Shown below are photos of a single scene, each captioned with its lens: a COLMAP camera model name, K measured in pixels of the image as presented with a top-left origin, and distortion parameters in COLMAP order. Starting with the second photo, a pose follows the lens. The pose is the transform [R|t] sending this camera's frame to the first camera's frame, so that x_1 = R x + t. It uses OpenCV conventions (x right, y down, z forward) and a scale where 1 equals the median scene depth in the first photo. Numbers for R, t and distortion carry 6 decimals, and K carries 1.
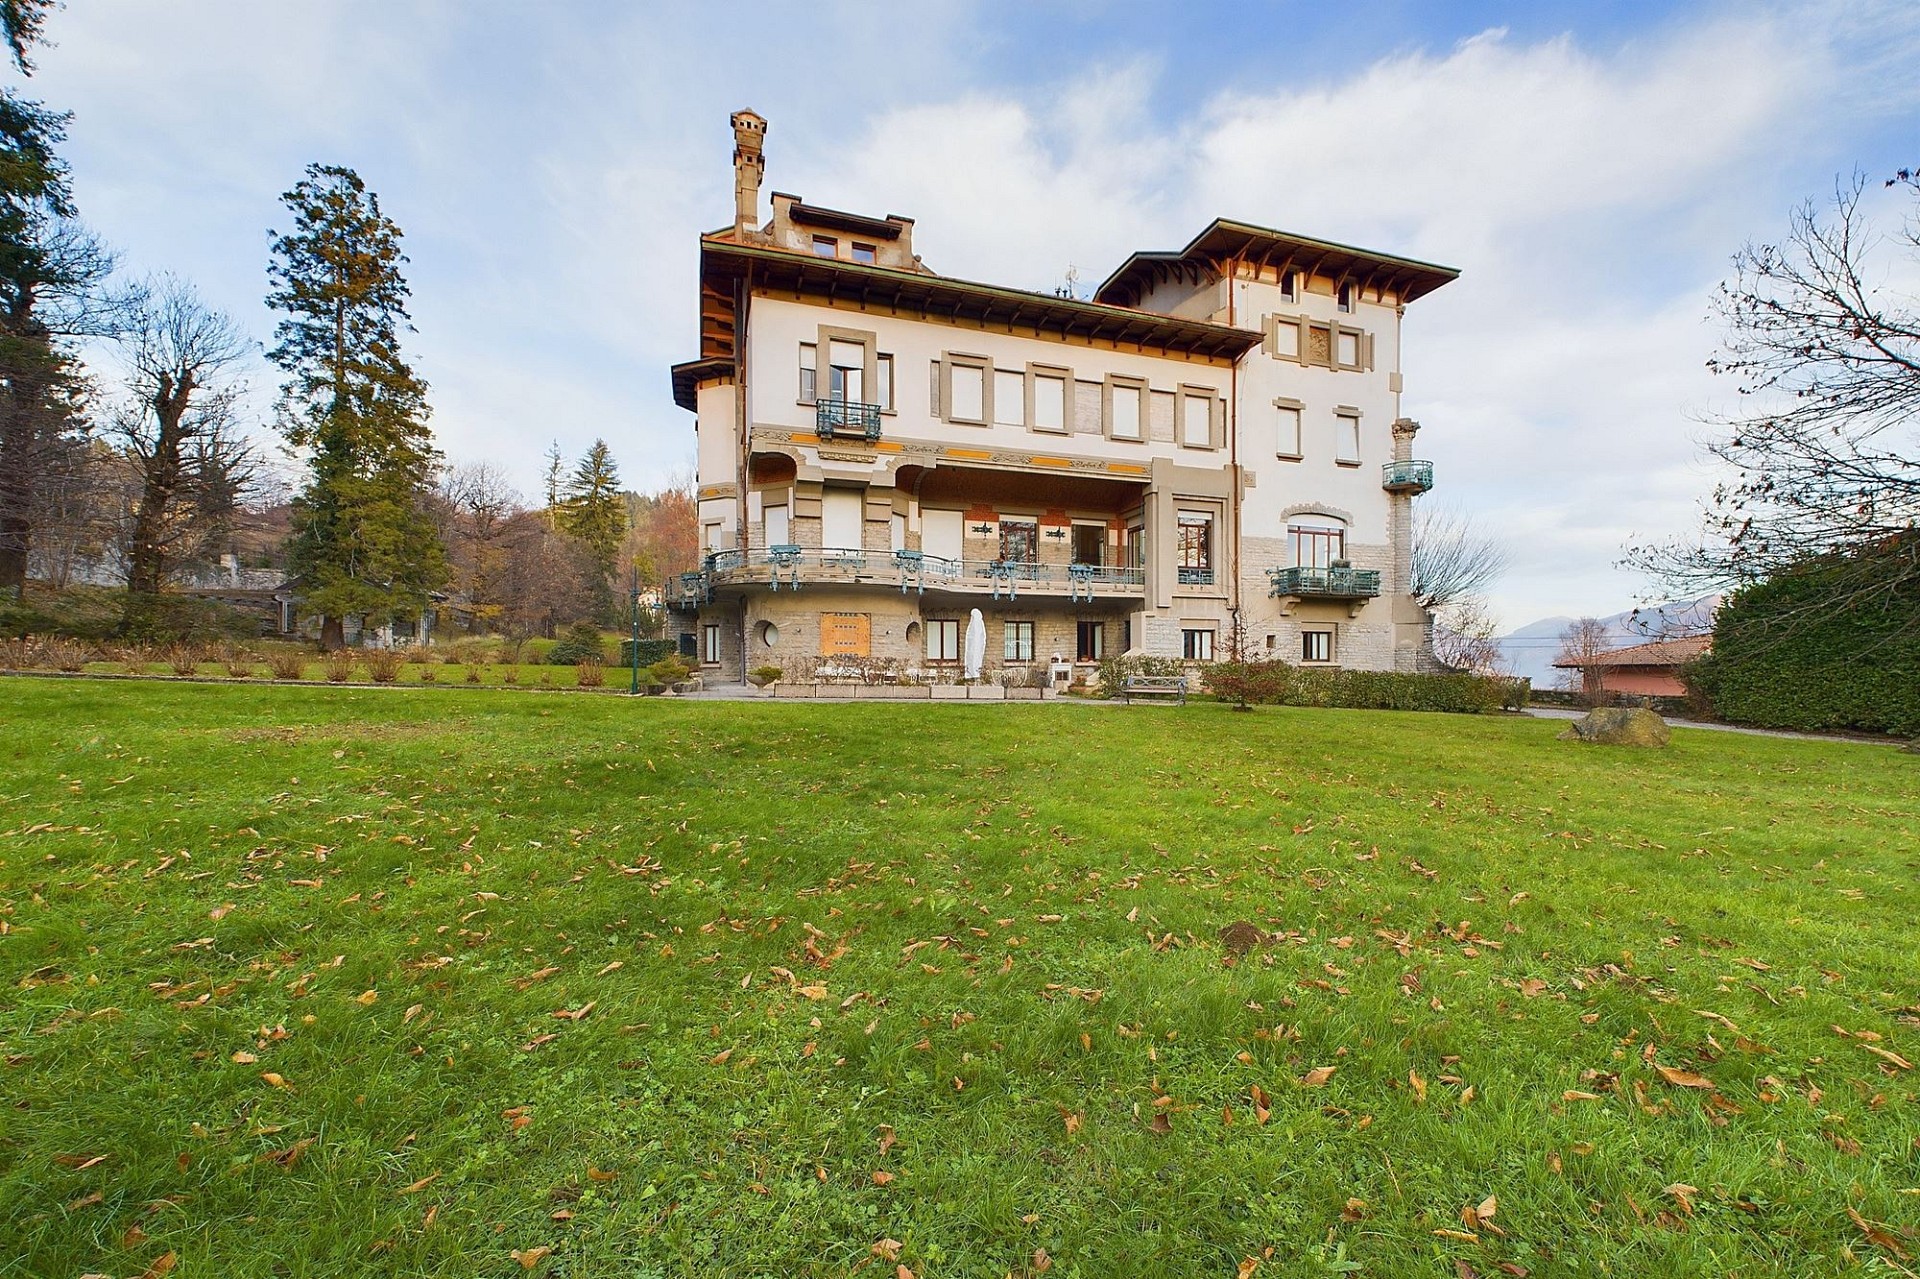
lens RADIAL K [[780.3, 0, 964.7], [0, 780.3, 652.4], [0, 0, 1]] dist [0.000094, -0.000543]
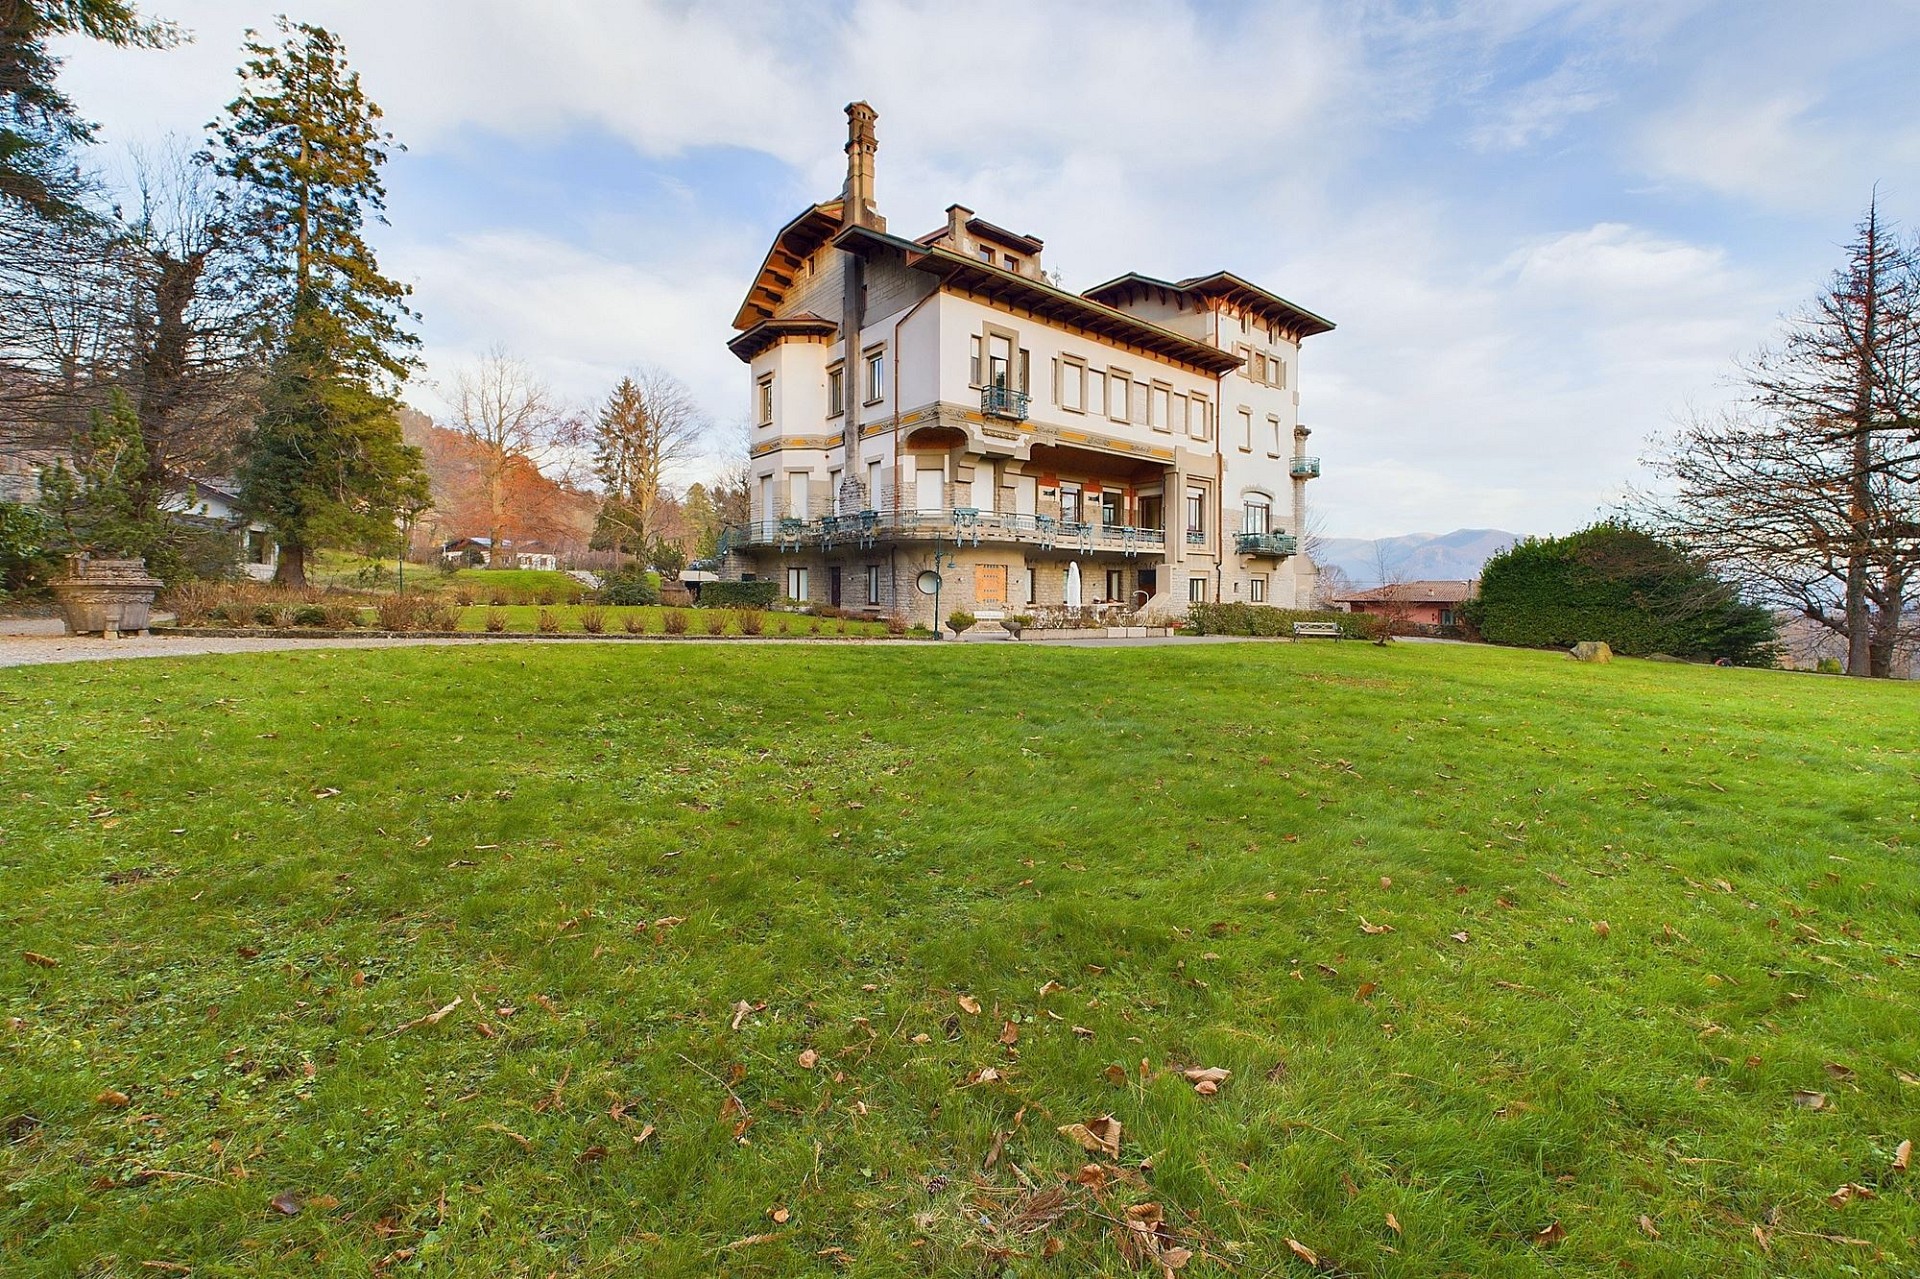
lens RADIAL K [[780.3, 0, 966.2], [0, 780.3, 571.3], [0, 0, 1]] dist [0.000094, -0.000543]
pose [[0.931222, 0.013483, 0.364204, -0.534624], [-0.012249, 0.999909, -0.005698, -0.028997], [-0.364248, 0.000845, 0.931302, -0.074851]]
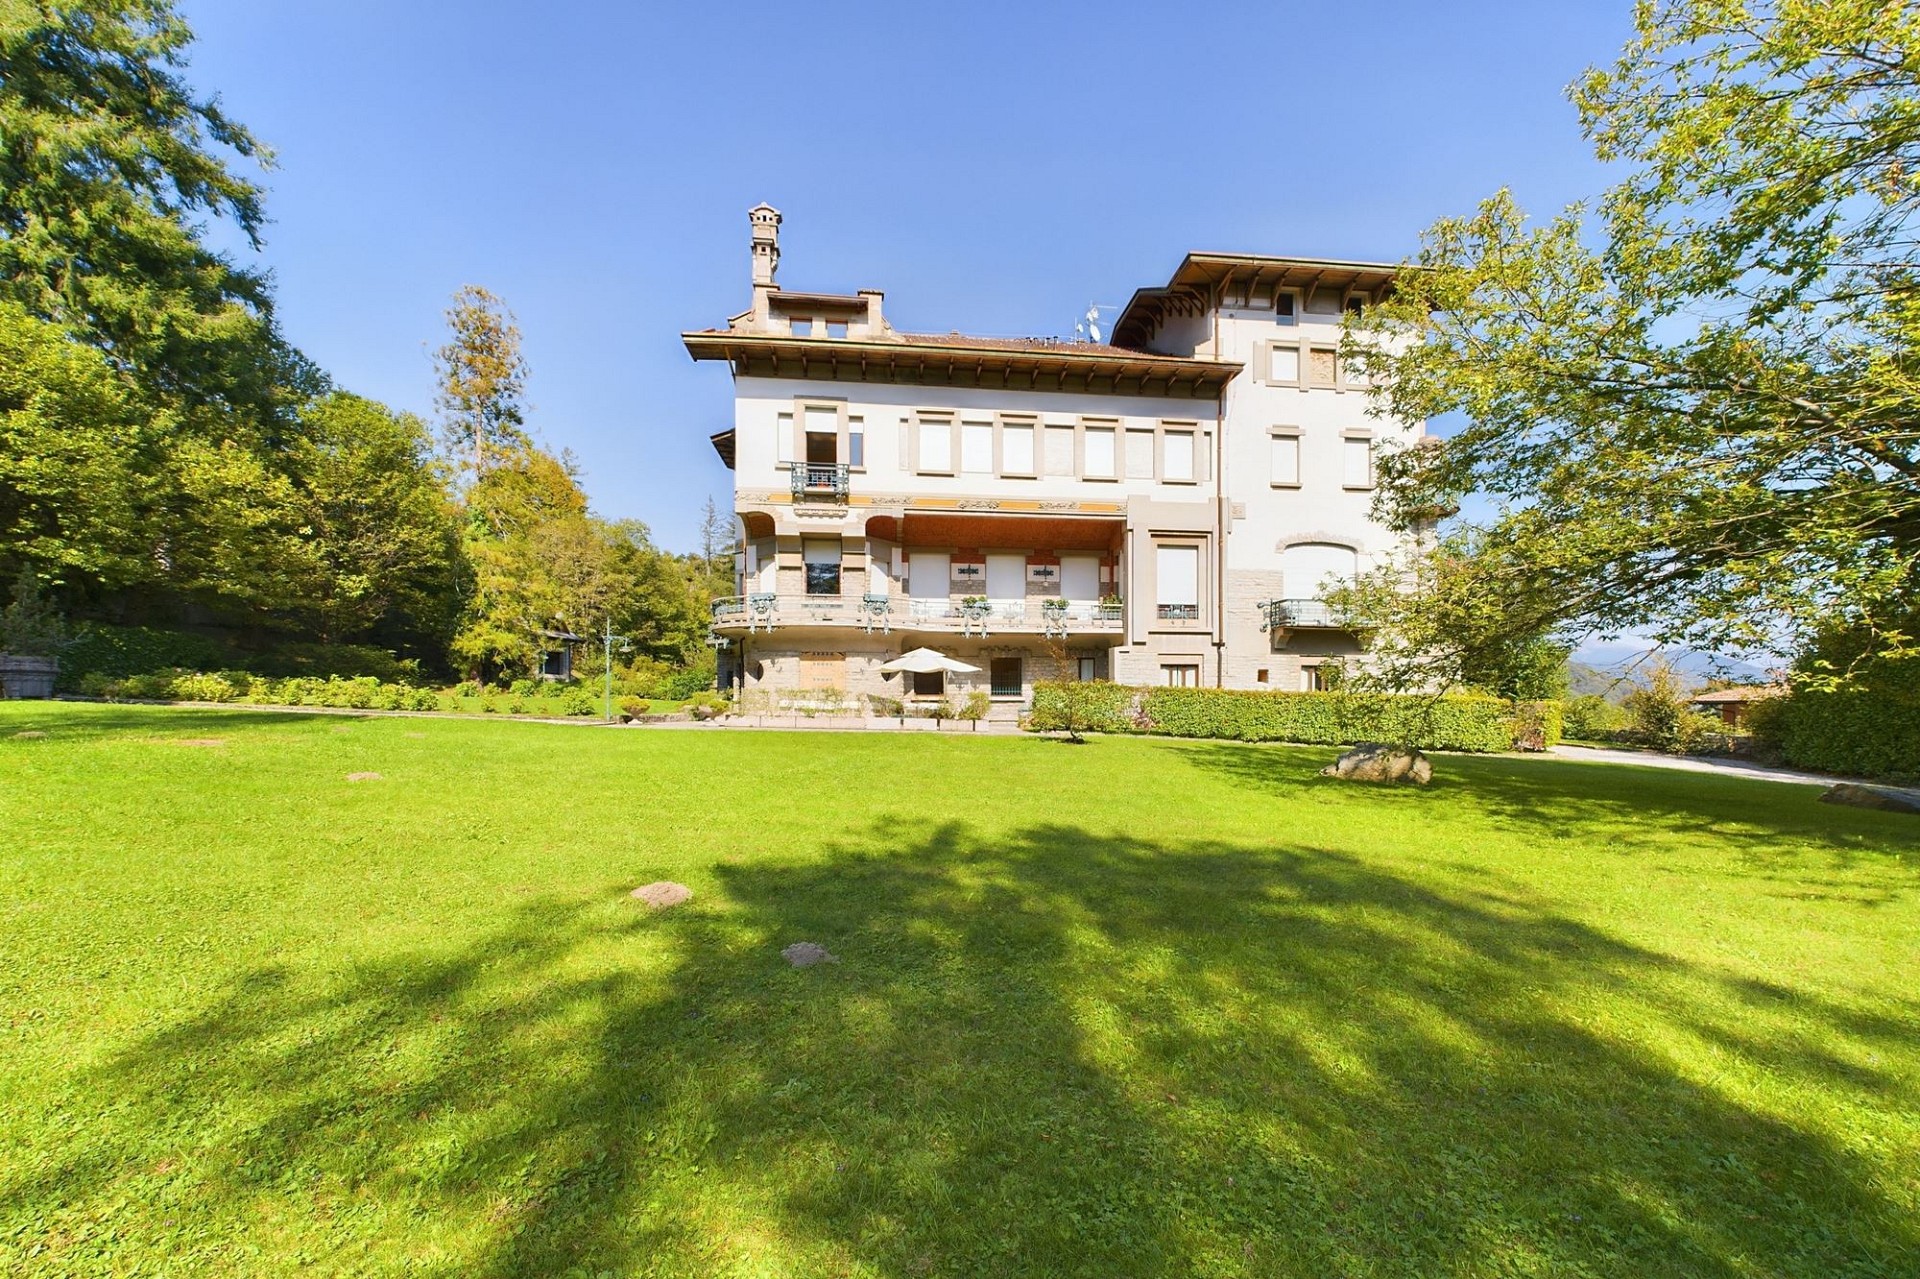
lens RADIAL K [[836.7, 0, 998.8], [0, 836.7, 683.0], [0, 0, 1]] dist [0.001281, 0.000531]
pose [[0.976329, -0.005442, -0.216224, 0.302478], [0.002706, 0.999912, -0.012949, 0.007535], [0.216276, 0.012058, 0.976258, -0.093596]]
